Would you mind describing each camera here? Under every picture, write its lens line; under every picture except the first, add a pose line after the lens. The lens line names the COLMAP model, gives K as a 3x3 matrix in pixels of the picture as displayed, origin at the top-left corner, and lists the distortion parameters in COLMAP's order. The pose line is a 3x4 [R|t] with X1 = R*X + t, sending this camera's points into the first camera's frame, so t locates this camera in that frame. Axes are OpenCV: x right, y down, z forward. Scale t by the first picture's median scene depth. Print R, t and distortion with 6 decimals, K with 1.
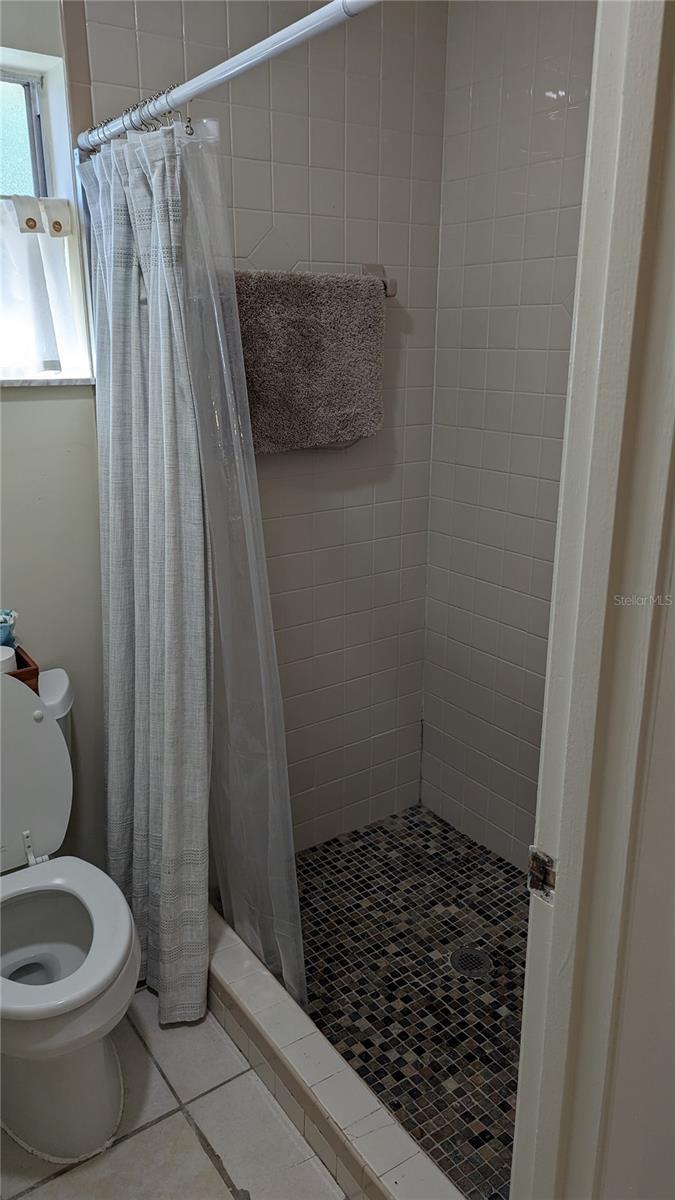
lens RADIAL K [[873.6, 0, 337.5], [0, 873.6, 600.0], [0, 0, 1]] dist [0.058451, -0.044968]
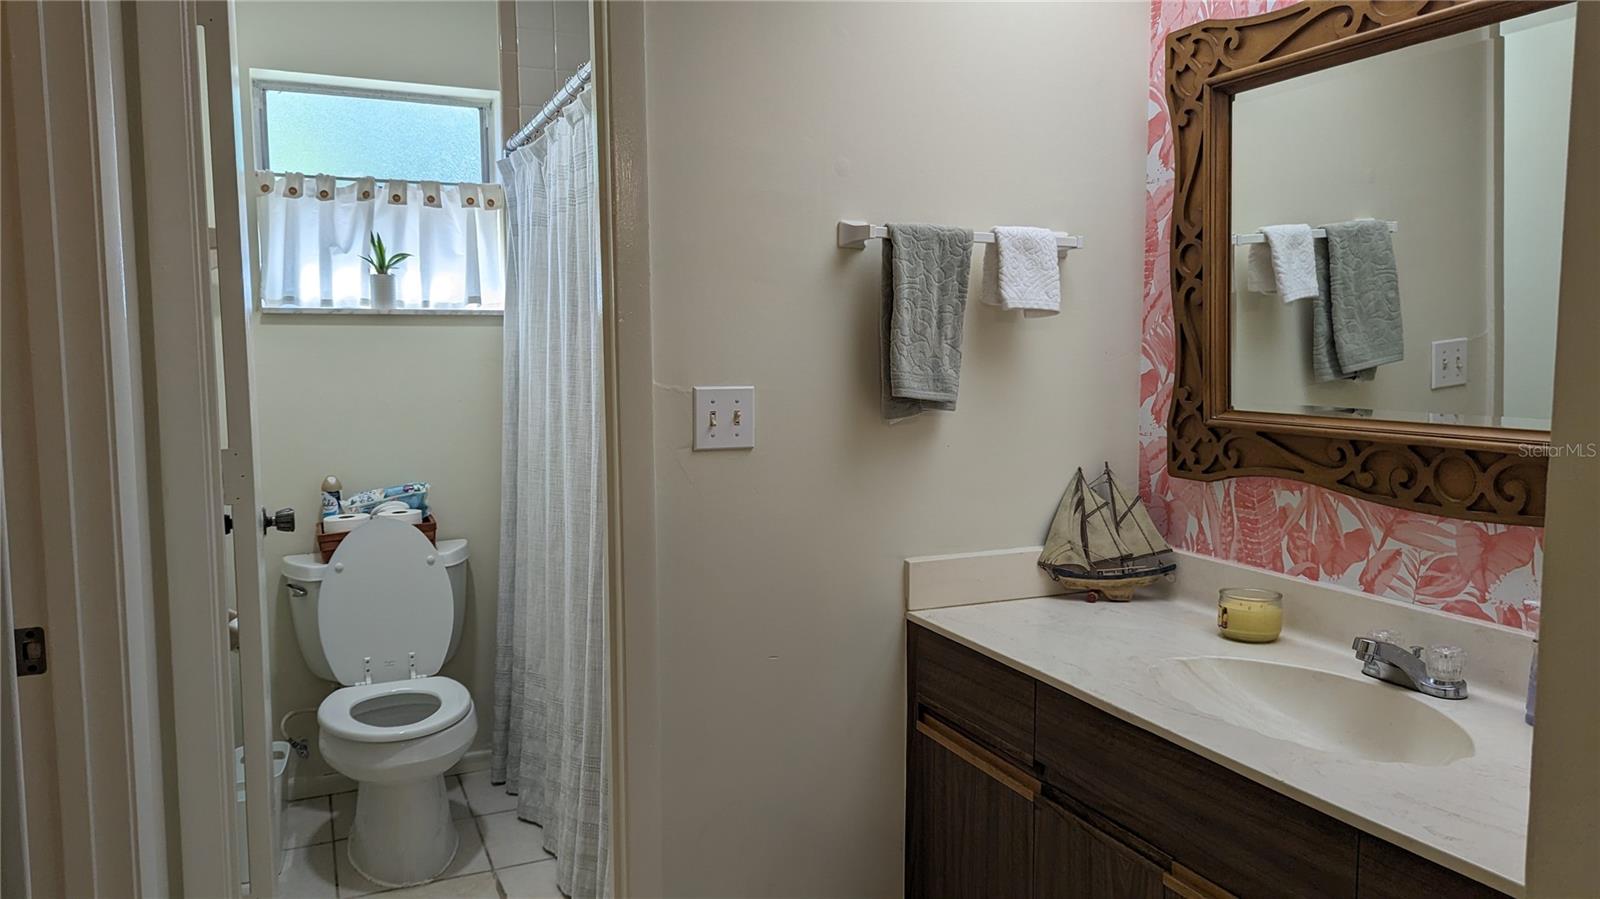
lens RADIAL K [[1137.1, 0, 810.0], [0, 1137.1, 439.2], [0, 0, 1]] dist [0.051947, -0.030461]
pose [[0.981455, 0.014979, -0.191106, 0.509065], [-0.052434, 0.979899, -0.192478, 0.246519], [0.184382, 0.198929, 0.962513, -0.529426]]
